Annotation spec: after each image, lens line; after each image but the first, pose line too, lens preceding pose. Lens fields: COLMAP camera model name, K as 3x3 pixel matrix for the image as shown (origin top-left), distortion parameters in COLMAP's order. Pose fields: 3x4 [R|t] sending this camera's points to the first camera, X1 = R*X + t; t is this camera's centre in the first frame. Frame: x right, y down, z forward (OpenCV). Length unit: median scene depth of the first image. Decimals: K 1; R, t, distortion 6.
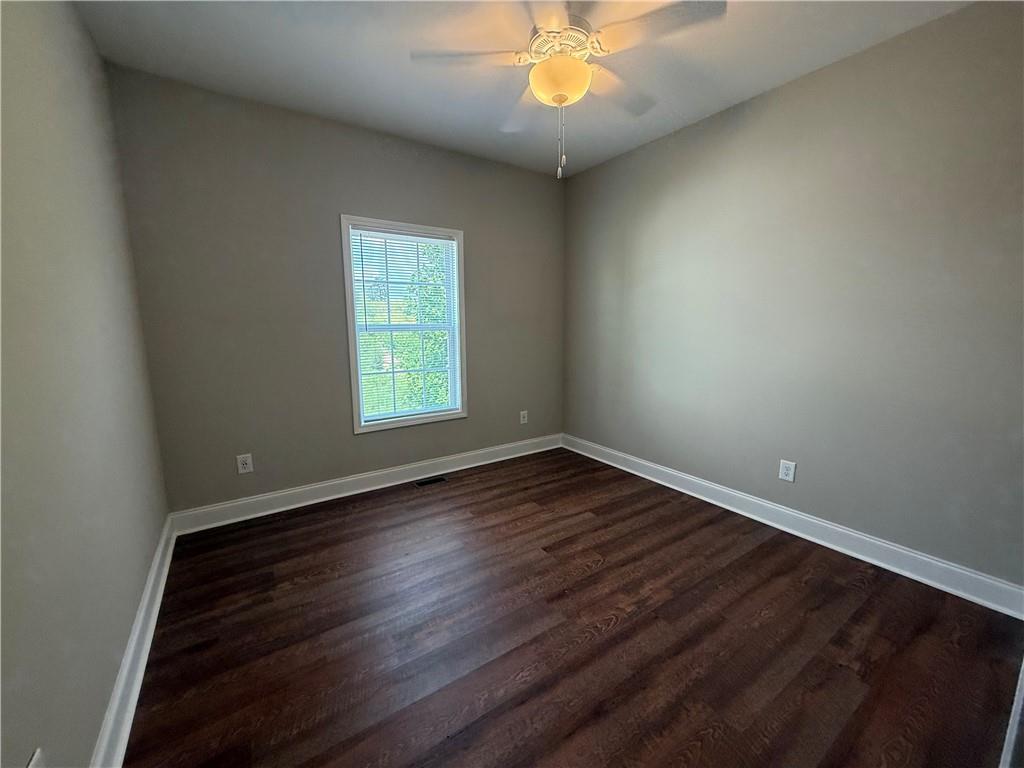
lens RADIAL K [[408.6, 0, 512.0], [0, 408.6, 384.0], [0, 0, 1]] dist [0.000750, 0.000030]
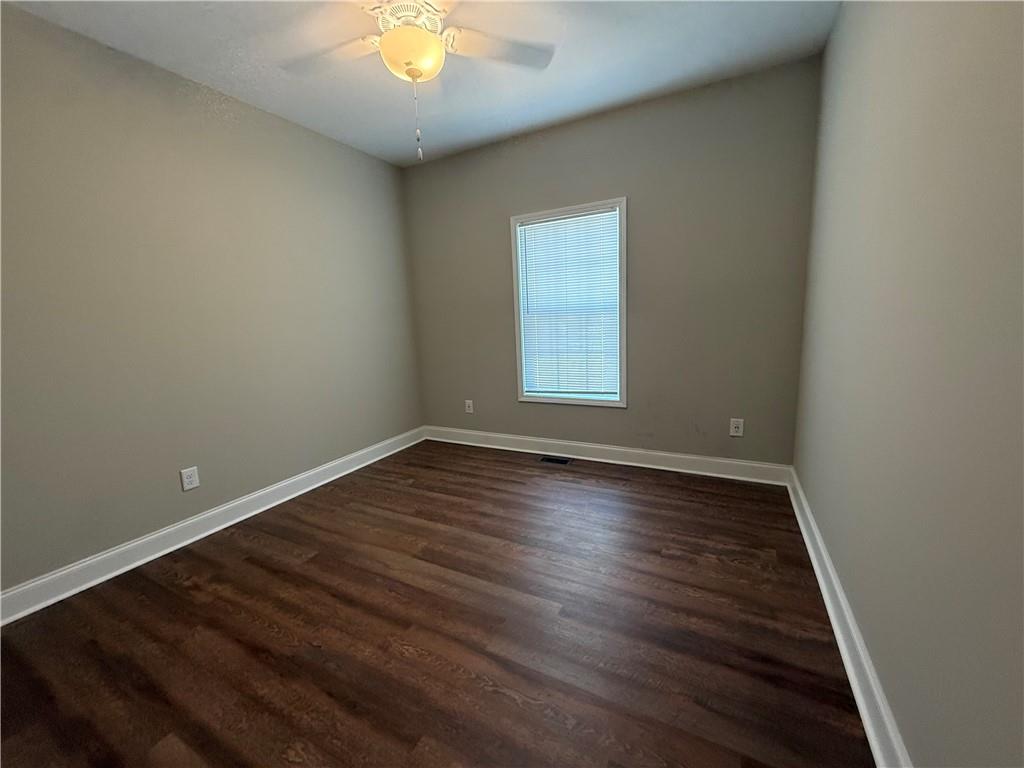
lens RADIAL K [[396.2, 0, 512.0], [0, 396.2, 384.0], [0, 0, 1]] dist [-0.000382, -0.000024]
pose [[0.468404, 0.143556, -0.871773, 0.627365], [-0.079374, 0.989559, 0.120305, -0.067355], [0.879942, 0.012845, 0.474908, 0.437015]]
